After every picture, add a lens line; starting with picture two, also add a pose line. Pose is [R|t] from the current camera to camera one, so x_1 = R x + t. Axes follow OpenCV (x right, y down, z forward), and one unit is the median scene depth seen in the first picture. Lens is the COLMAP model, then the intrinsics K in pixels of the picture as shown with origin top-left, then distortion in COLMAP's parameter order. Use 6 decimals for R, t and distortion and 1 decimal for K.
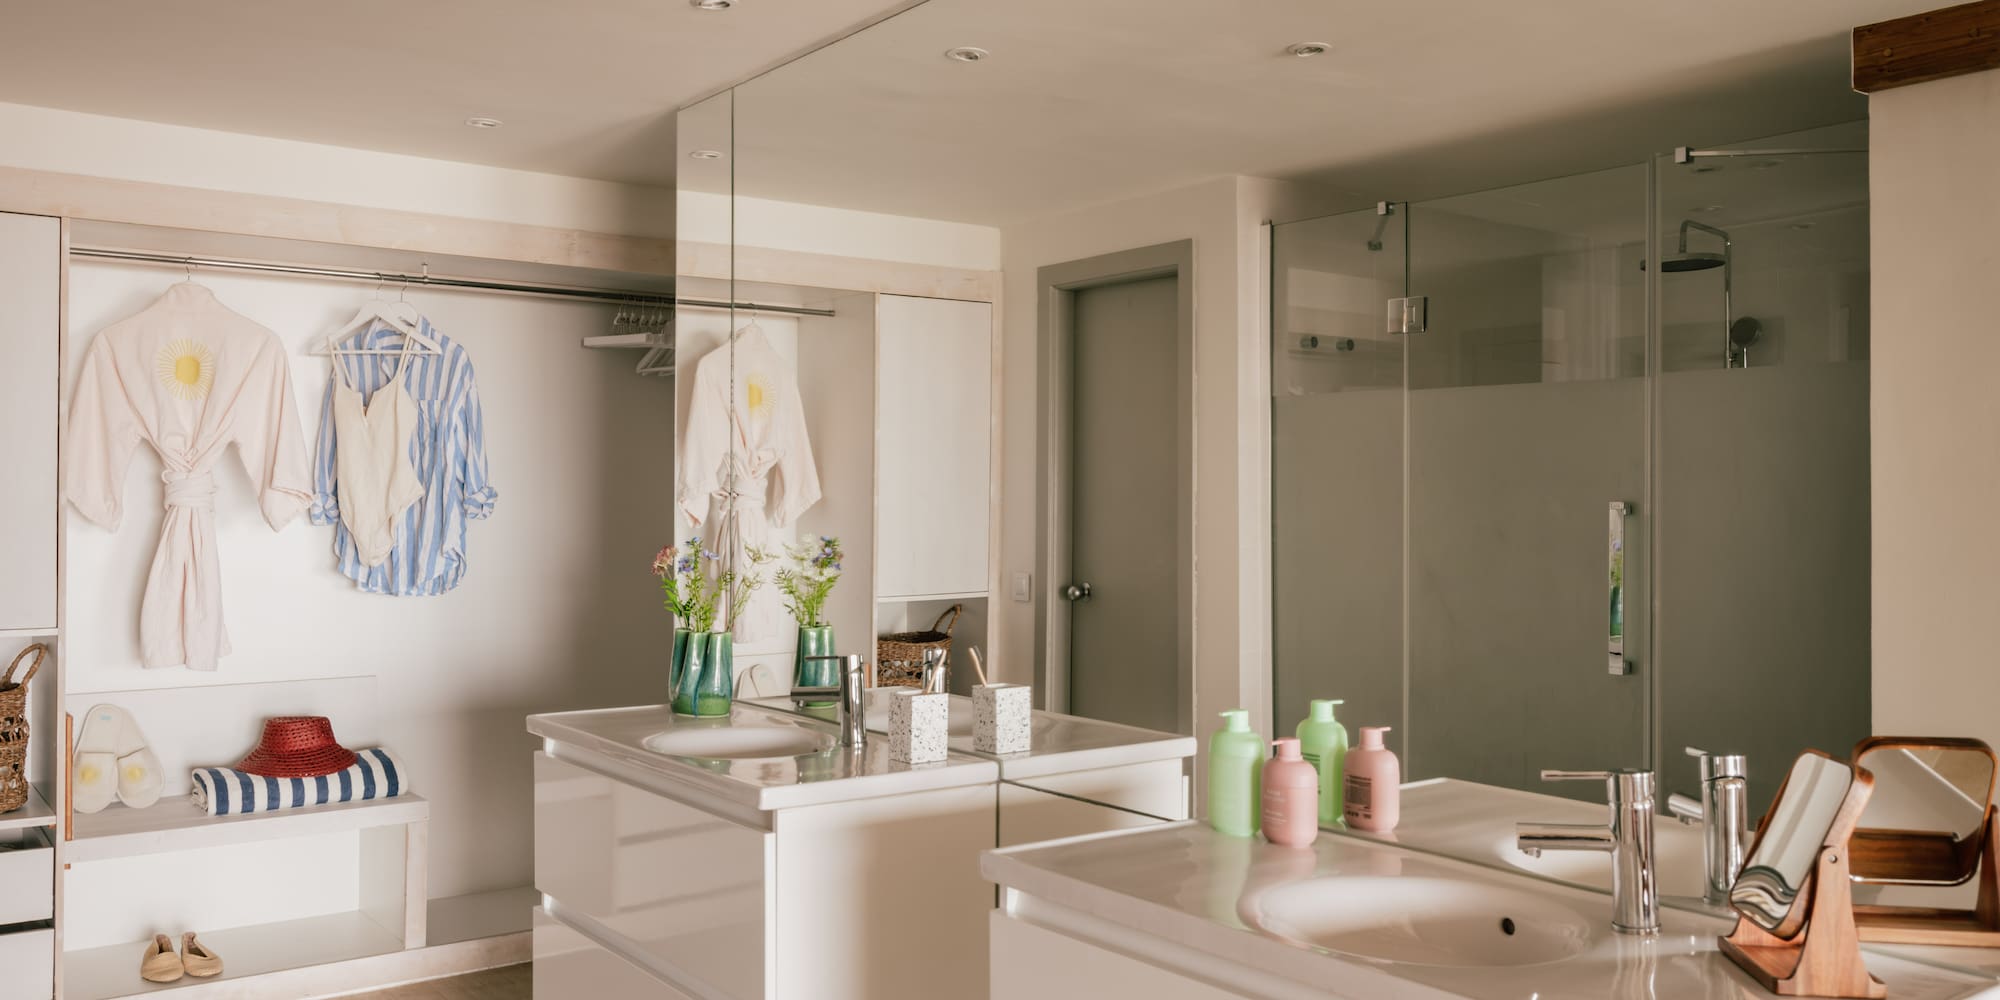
lens RADIAL K [[1712.4, 0, 1000.0], [0, 1712.4, 500.0], [0, 0, 1]] dist [0.059054, 0.000154]
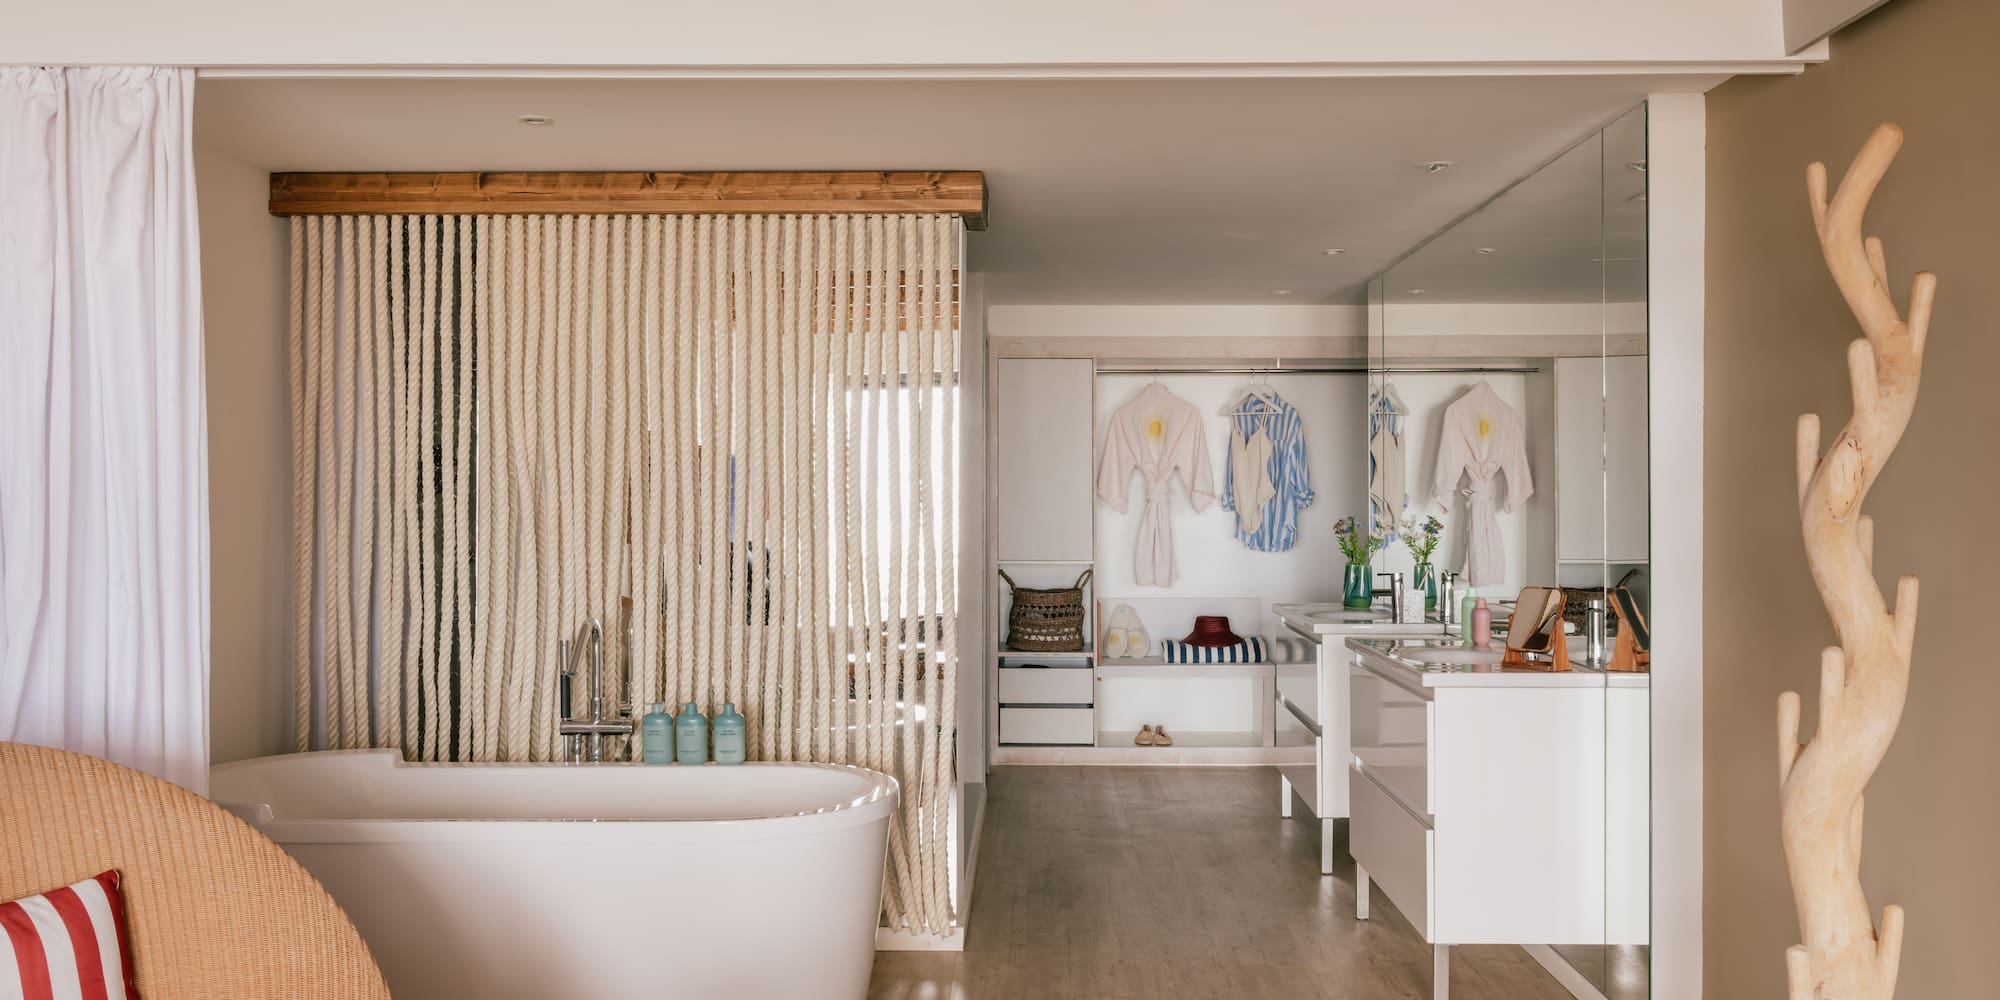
lens RADIAL K [[1712.4, 0, 1000.0], [0, 1712.4, 500.0], [0, 0, 1]] dist [0.059054, 0.000154]
pose [[0.802891, -0.006039, -0.596096, 0.498094], [0.006241, 0.999979, -0.001724, 0.004889], [0.596094, -0.002337, 0.802911, -0.590723]]
